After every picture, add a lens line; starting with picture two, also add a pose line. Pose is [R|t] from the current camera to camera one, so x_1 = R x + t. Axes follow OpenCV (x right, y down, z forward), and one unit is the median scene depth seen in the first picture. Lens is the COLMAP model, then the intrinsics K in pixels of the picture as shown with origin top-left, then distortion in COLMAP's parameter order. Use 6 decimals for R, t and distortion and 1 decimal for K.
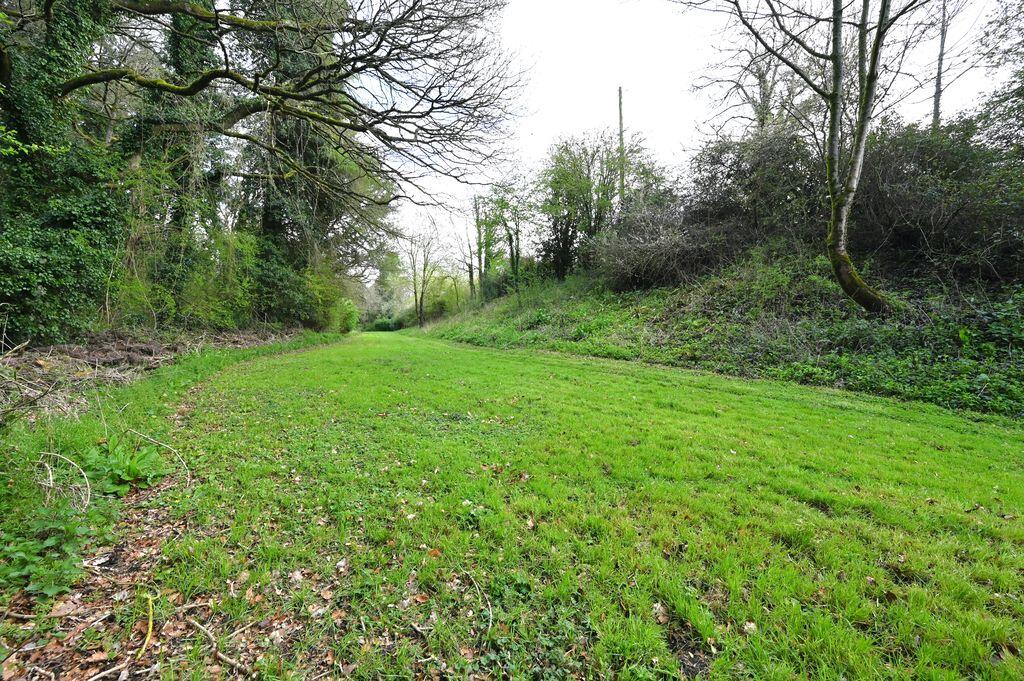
lens RADIAL K [[397.5, 0, 512.0], [0, 397.5, 340.5], [0, 0, 1]] dist [0.000921, 0.000206]
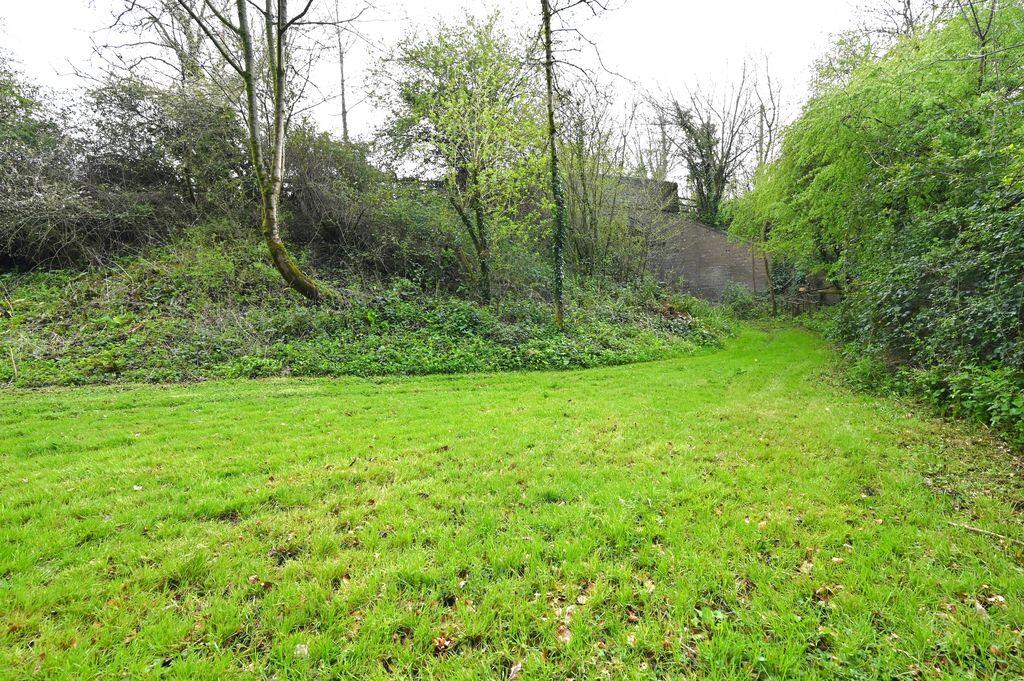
lens RADIAL K [[431.2, 0, 518.9], [0, 431.2, 339.6], [0, 0, 1]] dist [0.000521, 0.000357]
pose [[0.467372, -0.110410, 0.877139, 0.131715], [0.091390, 0.992889, 0.076284, -0.001574], [-0.879324, 0.044508, 0.474139, -0.041225]]
